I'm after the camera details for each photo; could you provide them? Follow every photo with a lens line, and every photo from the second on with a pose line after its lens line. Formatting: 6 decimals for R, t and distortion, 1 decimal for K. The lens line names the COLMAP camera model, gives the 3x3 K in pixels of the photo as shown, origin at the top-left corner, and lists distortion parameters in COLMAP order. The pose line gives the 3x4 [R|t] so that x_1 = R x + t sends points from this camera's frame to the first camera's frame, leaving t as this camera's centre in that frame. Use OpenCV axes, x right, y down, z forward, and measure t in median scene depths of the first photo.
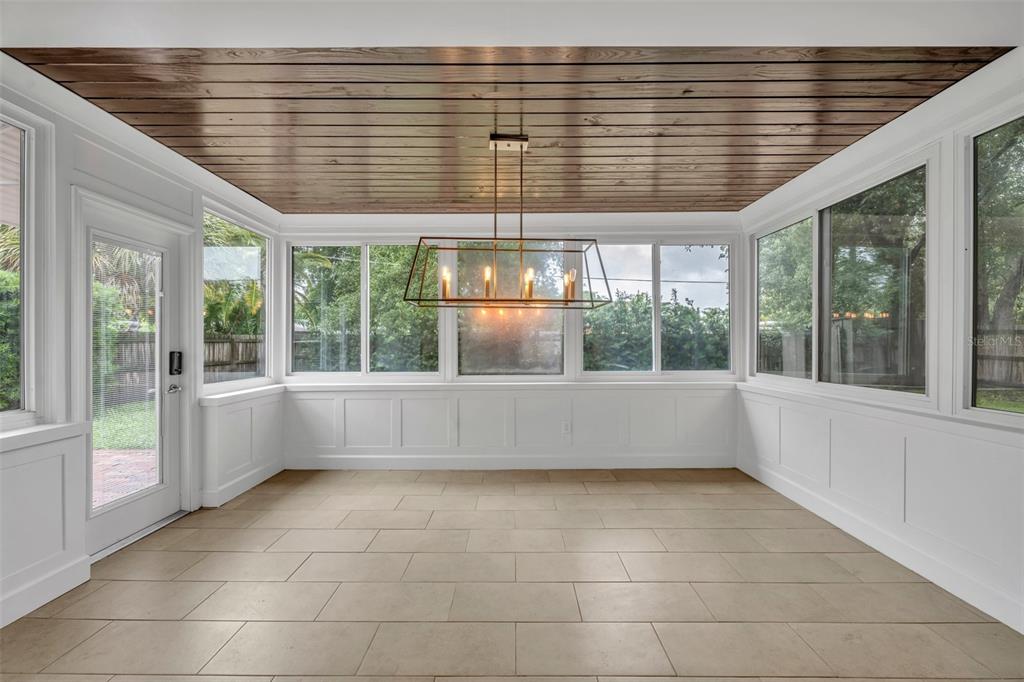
lens RADIAL K [[406.7, 0, 512.0], [0, 406.7, 341.0], [0, 0, 1]] dist [0.000091, 0.000034]
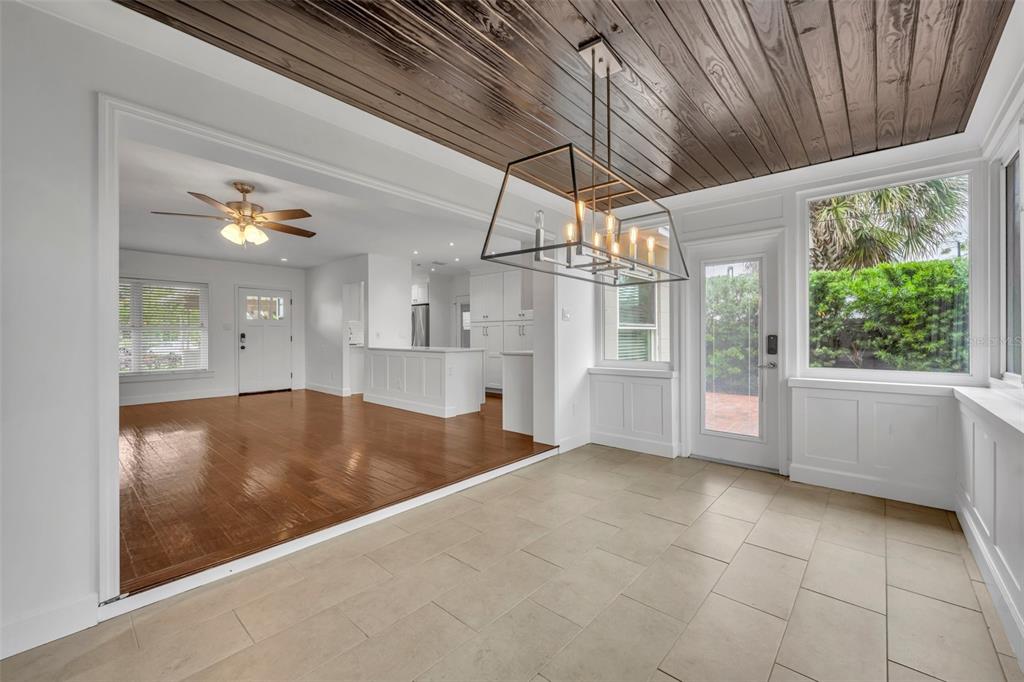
lens RADIAL K [[413.2, 0, 512.0], [0, 413.2, 341.0], [0, 0, 1]] dist [-0.001804, -0.000098]
pose [[-0.663615, 0.004325, -0.748062, 0.592150], [0.001332, 0.999989, 0.004600, 0.035725], [0.748073, 0.002056, -0.663613, 1.213419]]
